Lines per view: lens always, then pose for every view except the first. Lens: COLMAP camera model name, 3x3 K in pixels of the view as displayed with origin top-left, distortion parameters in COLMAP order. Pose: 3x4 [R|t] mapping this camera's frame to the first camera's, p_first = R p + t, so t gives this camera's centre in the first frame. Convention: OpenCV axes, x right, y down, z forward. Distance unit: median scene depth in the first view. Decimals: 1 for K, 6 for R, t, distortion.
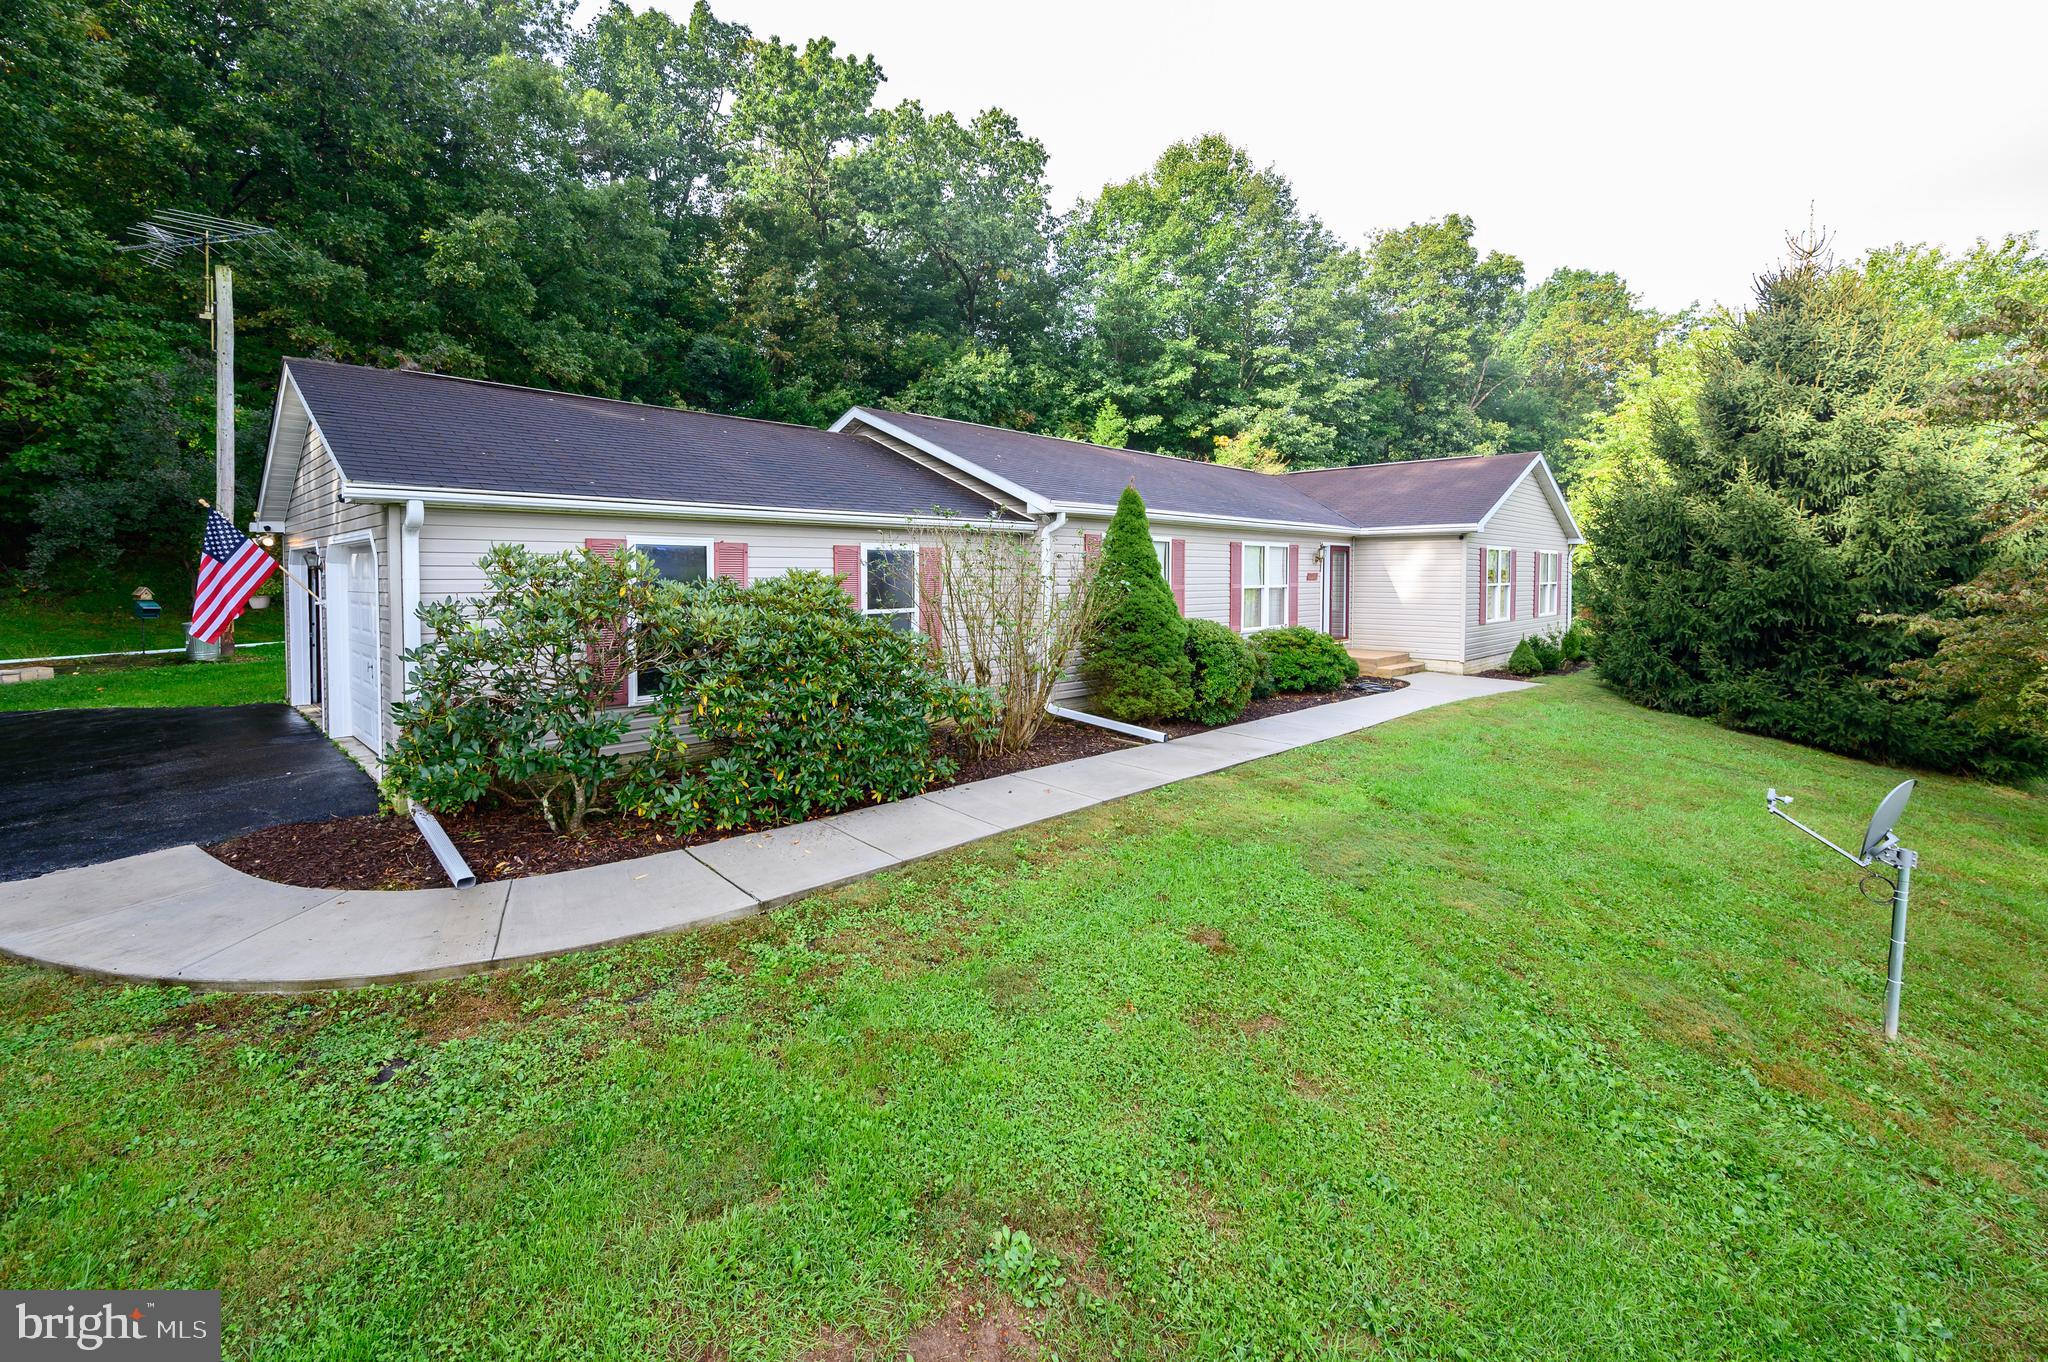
lens RADIAL K [[874.1, 0, 1024.0], [0, 874.1, 681.0], [0, 0, 1]] dist [-0.000496, 0.000351]
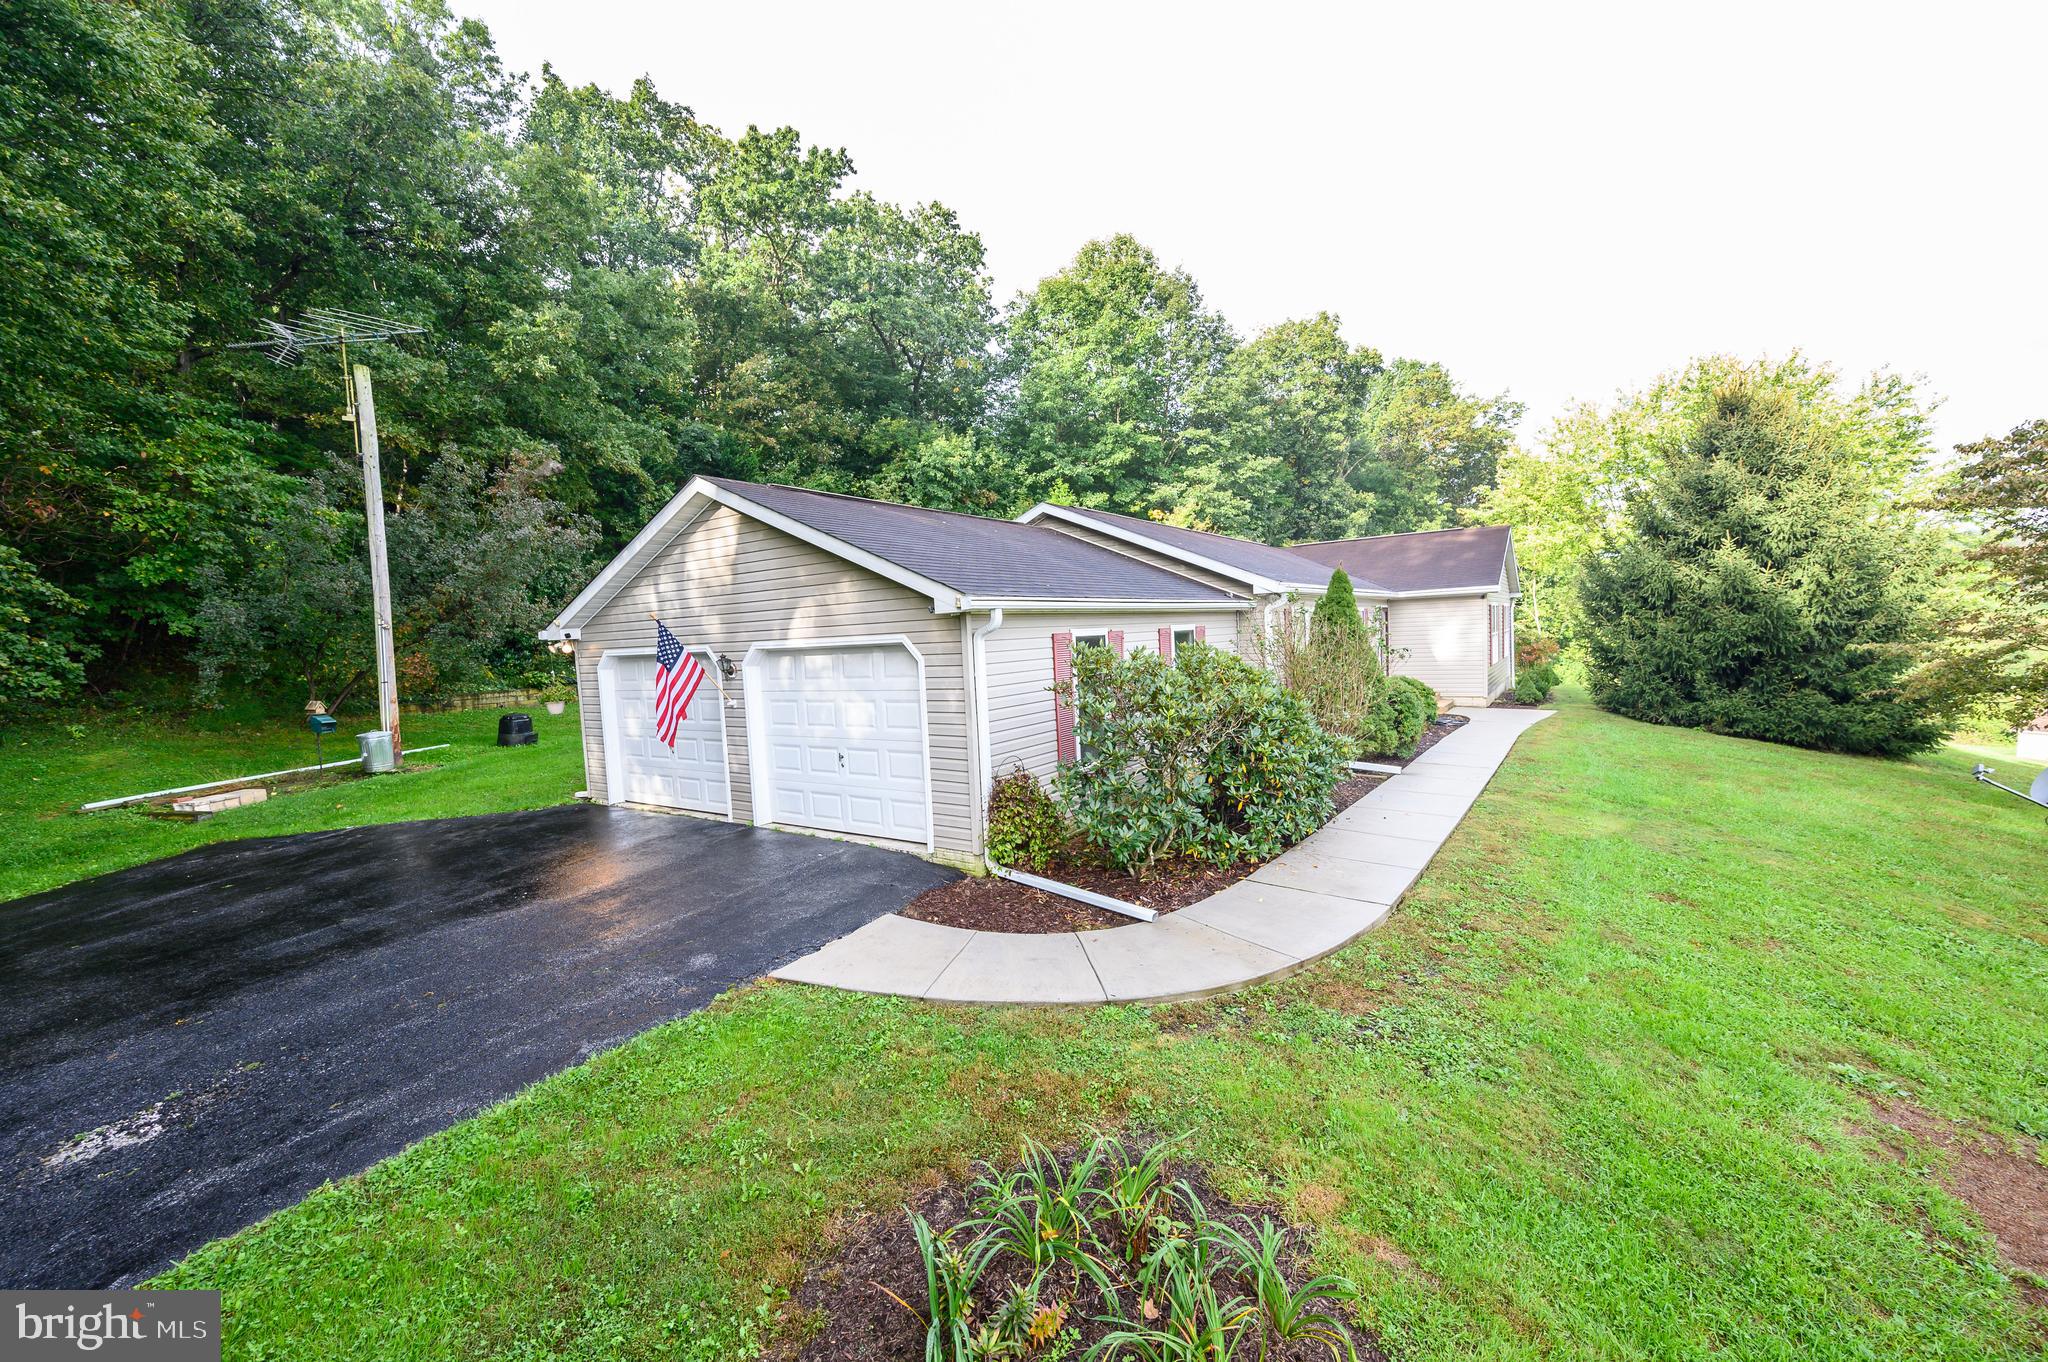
lens RADIAL K [[824.4, 0, 1020.2], [0, 824.4, 767.0], [0, 0, 1]] dist [0.001116, -0.000178]
pose [[0.981718, -0.074483, 0.175165, -0.161132], [0.068452, 0.996843, 0.040233, -0.006835], [-0.177609, -0.027507, 0.983717, -0.018279]]
